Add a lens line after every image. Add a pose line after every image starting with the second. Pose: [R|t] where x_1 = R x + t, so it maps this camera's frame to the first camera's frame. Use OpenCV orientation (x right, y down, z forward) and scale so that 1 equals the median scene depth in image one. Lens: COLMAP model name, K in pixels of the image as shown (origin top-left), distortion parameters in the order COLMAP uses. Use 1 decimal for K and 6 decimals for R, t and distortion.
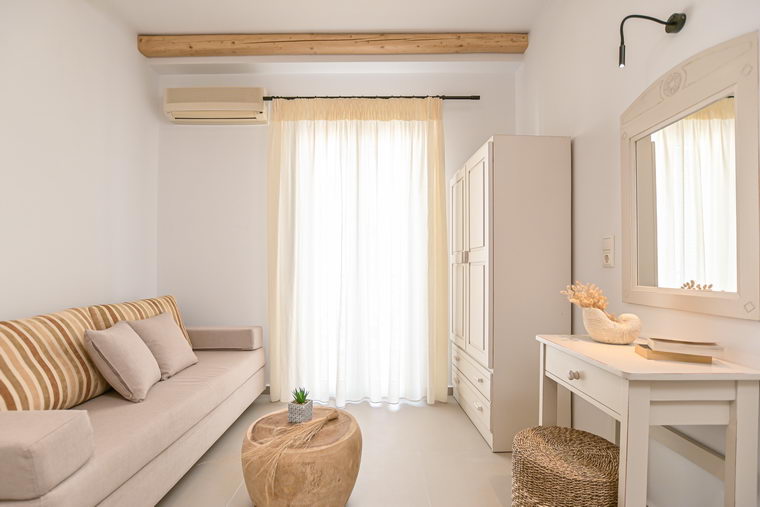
lens RADIAL K [[354.4, 0, 385.8], [0, 354.4, 265.4], [0, 0, 1]] dist [-0.022666, 0.000058]
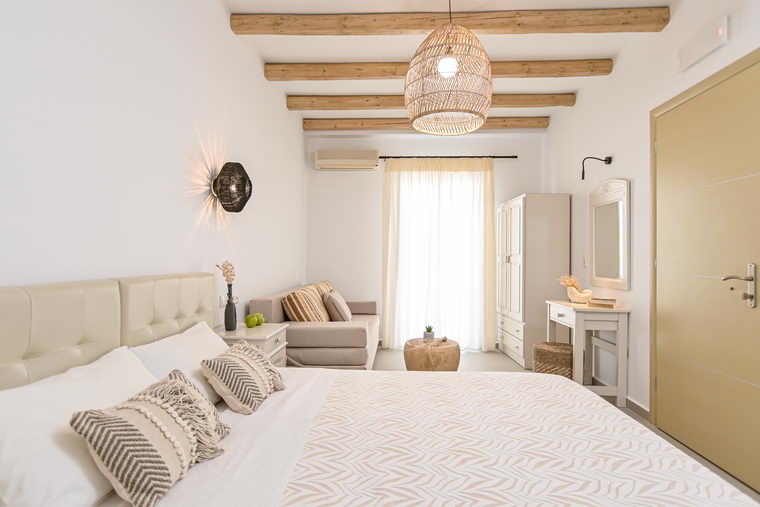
lens RADIAL K [[411.0, 0, 380.0], [0, 411.0, 253.5], [0, 0, 1]] dist [-0.002809, 0.000069]
pose [[0.998639, 0.007868, -0.051553, -0.264834], [-0.007987, 0.999966, -0.002100, -0.039660], [0.051534, 0.002509, 0.998668, -0.916917]]
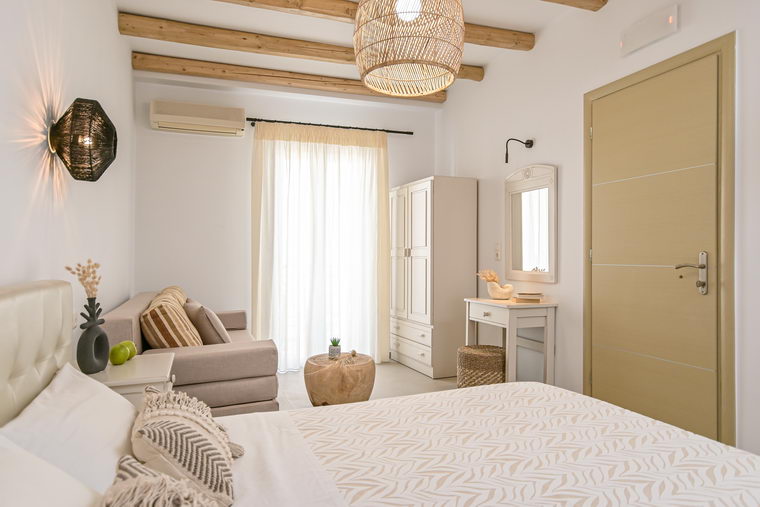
lens RADIAL K [[490.6, 0, 380.0], [0, 490.6, 253.5], [0, 0, 1]] dist [0.003027, 0.000801]
pose [[0.936743, -0.006115, 0.349964, -0.546101], [0.003733, 0.999965, 0.007480, -0.033492], [-0.349997, -0.005701, 0.936733, -0.767646]]
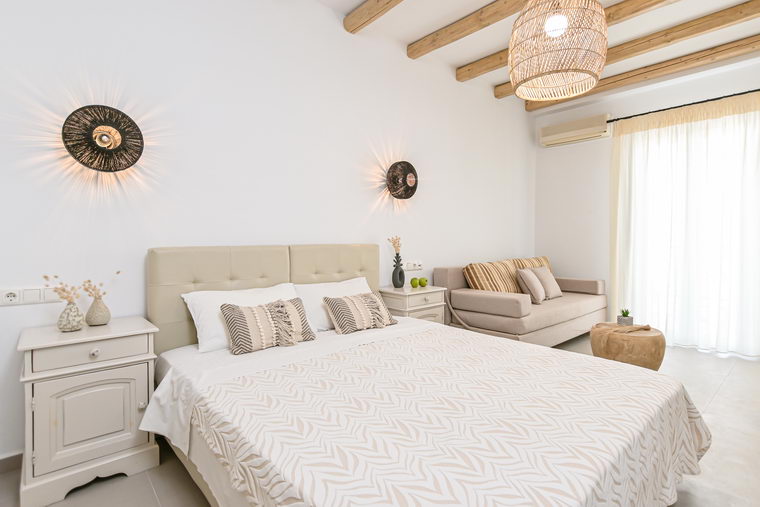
lens RADIAL K [[392.9, 0, 382.6], [0, 392.9, 247.5], [0, 0, 1]] dist [-0.001165, -0.000042]
pose [[0.646370, 0.018295, -0.762805, 0.312216], [0.007859, 0.999500, 0.030632, -0.021289], [0.762984, -0.025794, 0.645903, -0.796926]]
